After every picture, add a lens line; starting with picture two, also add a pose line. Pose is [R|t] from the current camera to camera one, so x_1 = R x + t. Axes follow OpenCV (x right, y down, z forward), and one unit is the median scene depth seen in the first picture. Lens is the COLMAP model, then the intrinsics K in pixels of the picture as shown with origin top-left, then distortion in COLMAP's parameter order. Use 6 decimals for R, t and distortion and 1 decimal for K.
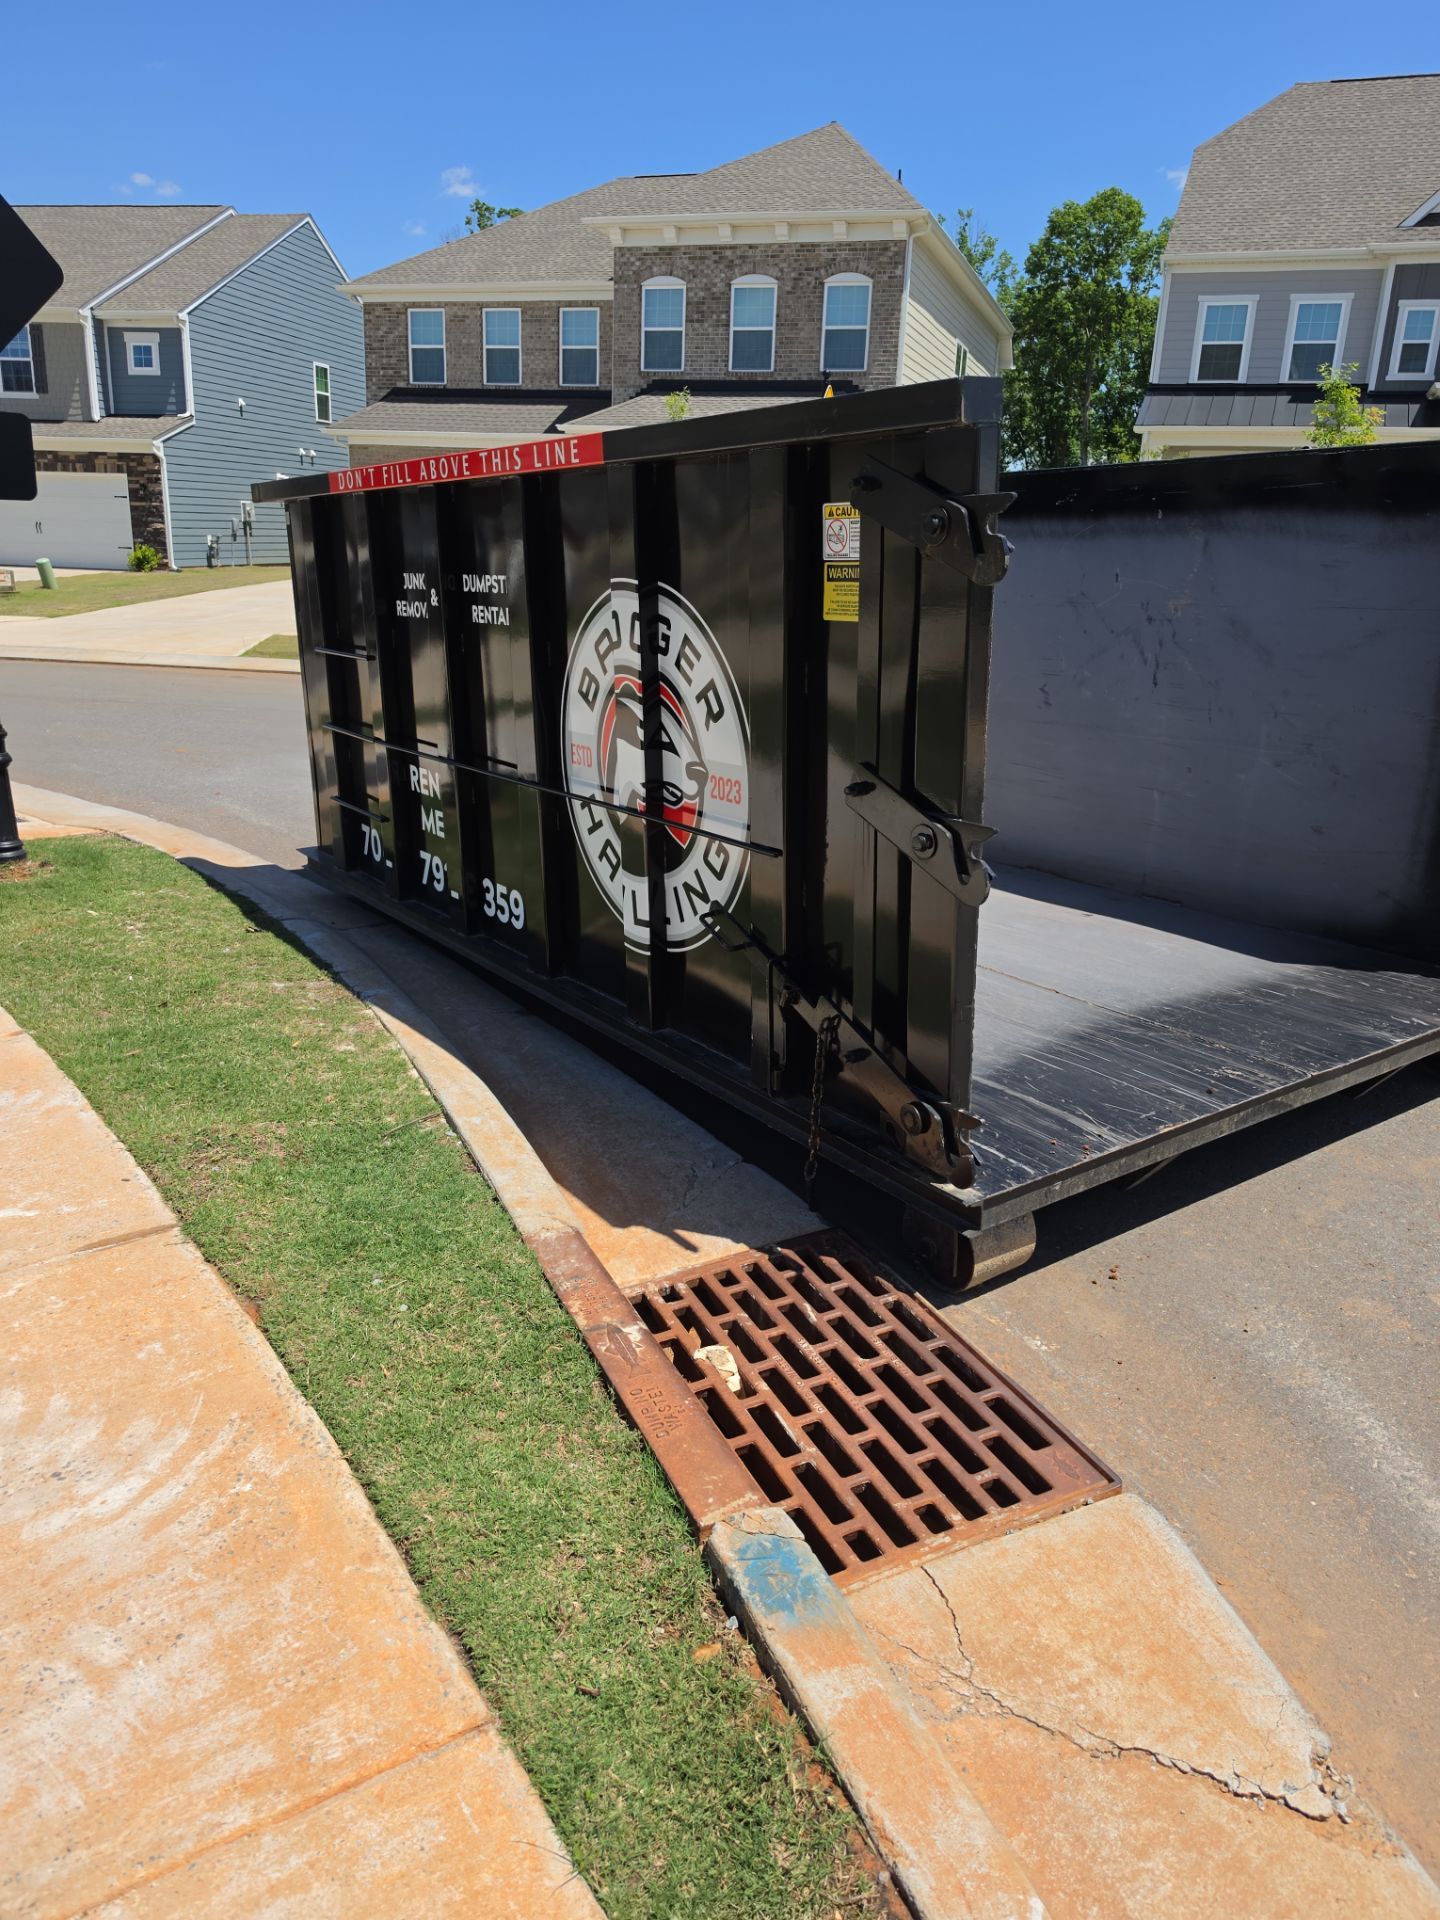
lens RADIAL K [[1376.9, 0, 711.9], [0, 1376.9, 963.7], [0, 0, 1]] dist [0.038983, -0.065231]
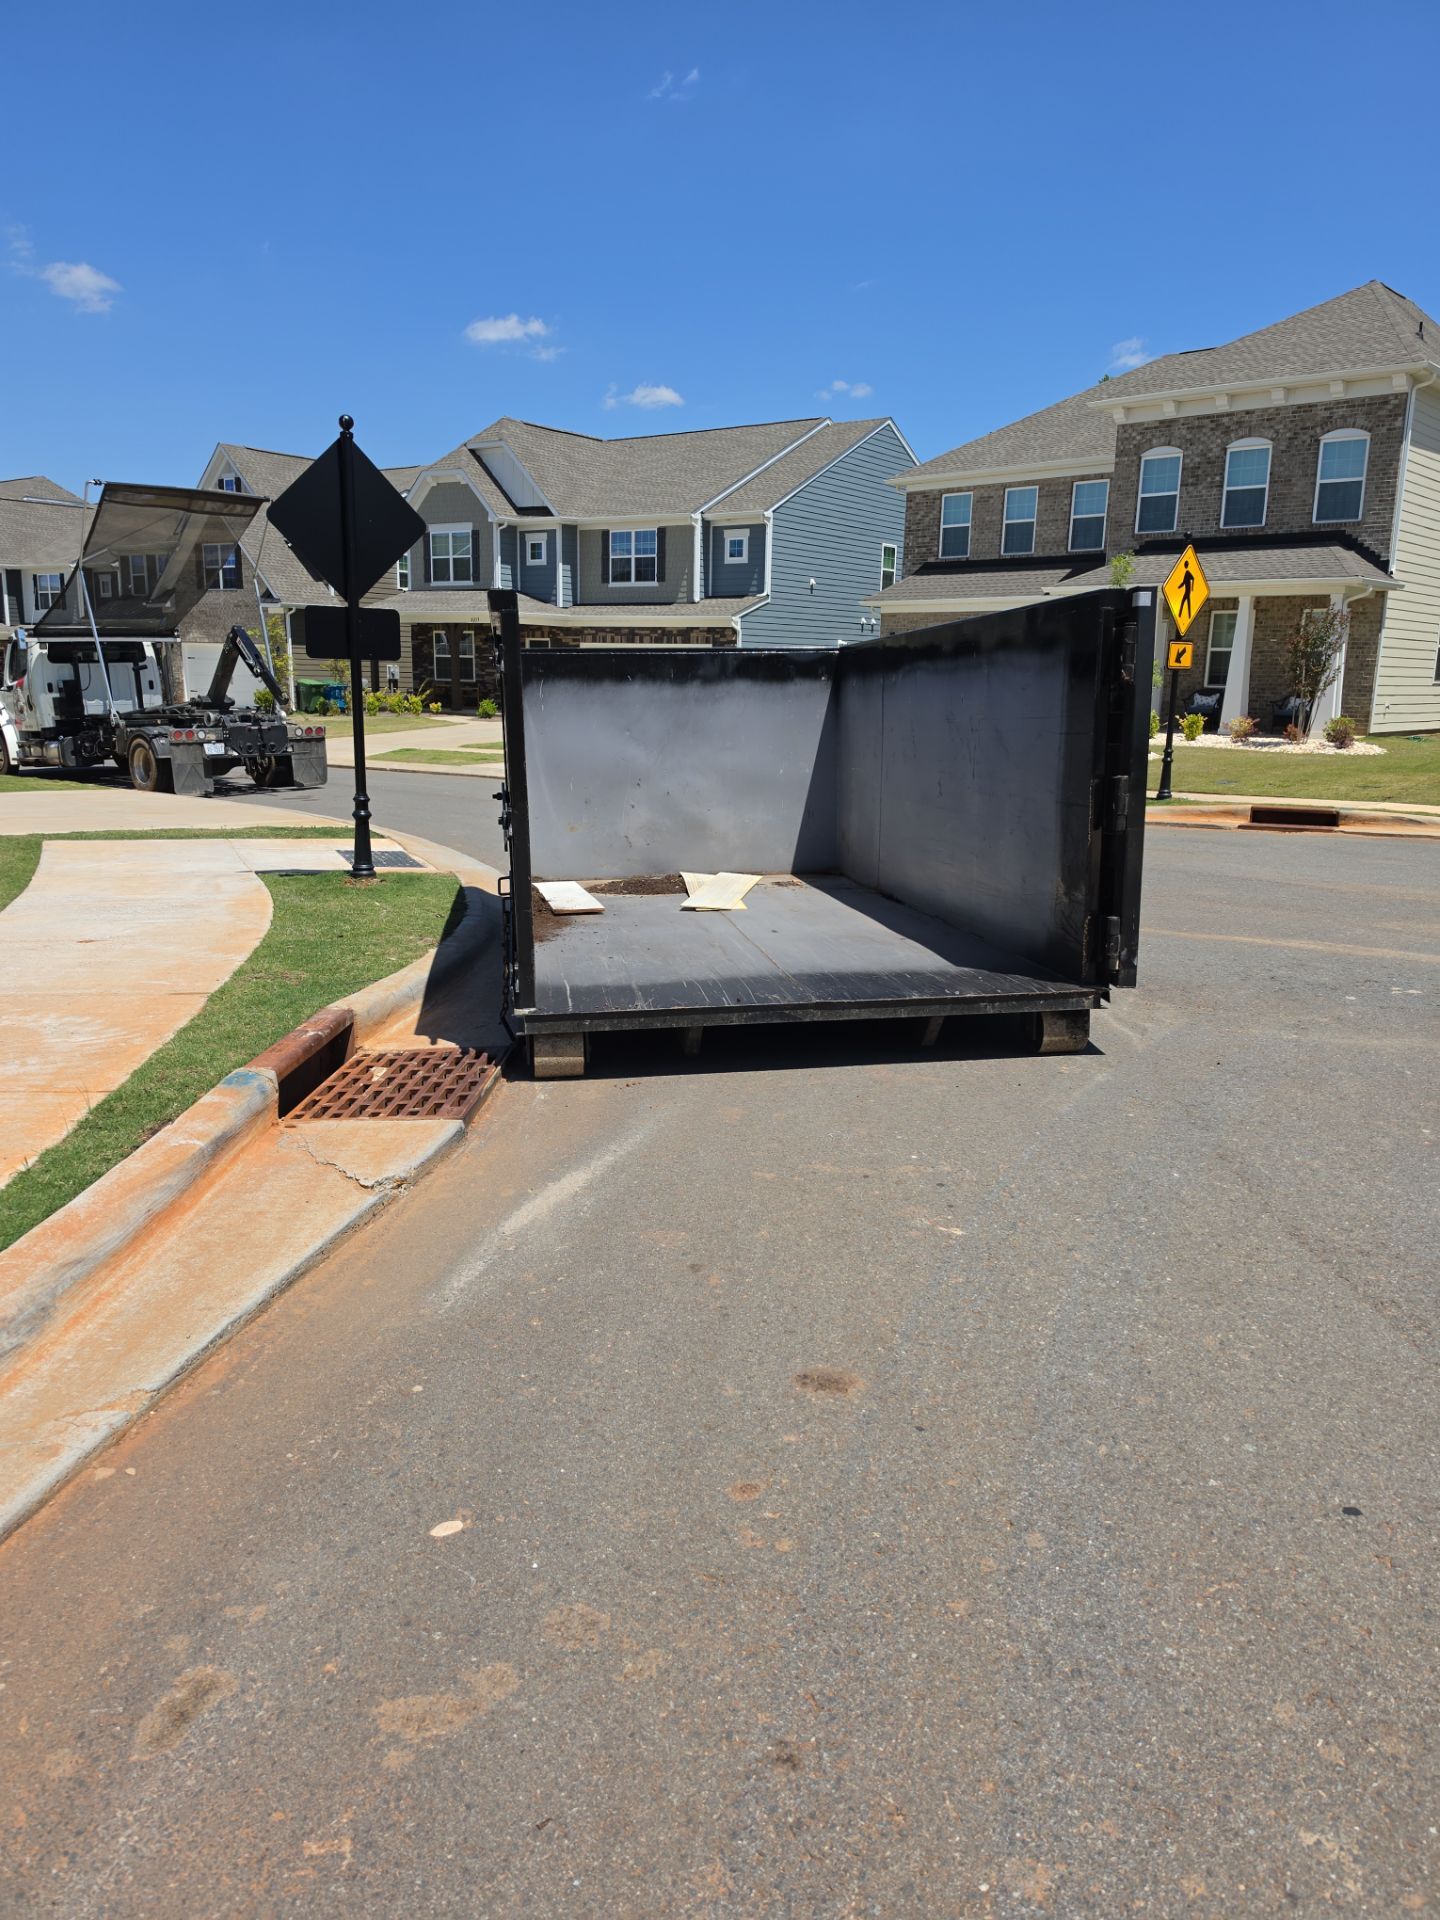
lens RADIAL K [[1376.9, 0, 688.6], [0, 1376.9, 1011.9], [0, 0, 1]] dist [0.038983, -0.065231]
pose [[0.889983, 0.089217, -0.447180, 0.148530], [-0.122195, 0.991468, -0.045386, 0.027116], [0.439316, 0.095036, 0.893292, -0.069477]]
